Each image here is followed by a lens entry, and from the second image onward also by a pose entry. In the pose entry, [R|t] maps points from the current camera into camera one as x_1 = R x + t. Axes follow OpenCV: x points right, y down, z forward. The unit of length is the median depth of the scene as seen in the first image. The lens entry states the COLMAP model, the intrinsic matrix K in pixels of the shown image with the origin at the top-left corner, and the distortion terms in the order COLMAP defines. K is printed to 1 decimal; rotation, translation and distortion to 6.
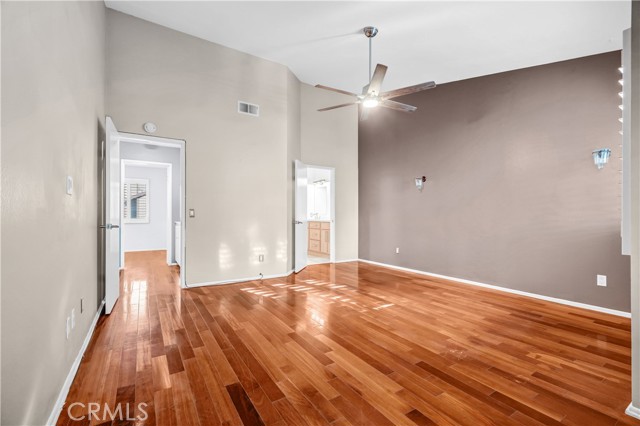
lens RADIAL K [[282.6, 0, 316.3], [0, 282.6, 213.3], [0, 0, 1]] dist [-0.005169, 0.000913]
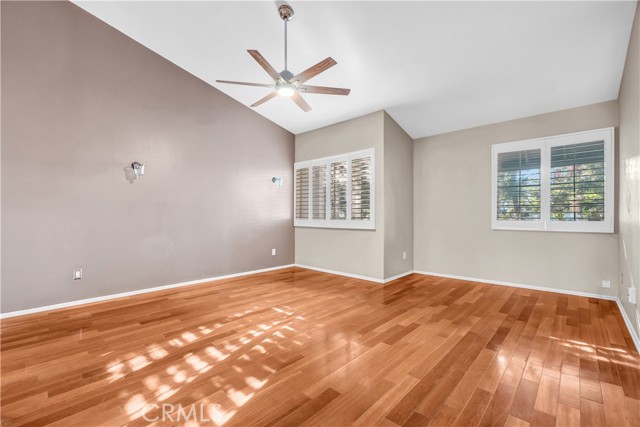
lens RADIAL K [[282.6, 0, 316.3], [0, 282.6, 214.8], [0, 0, 1]] dist [-0.005169, 0.000913]
pose [[-0.263026, -0.002292, 0.964786, -0.810867], [-0.007543, 0.999971, 0.000320, 0.003863], [-0.964759, -0.007194, -0.263036, 1.296859]]
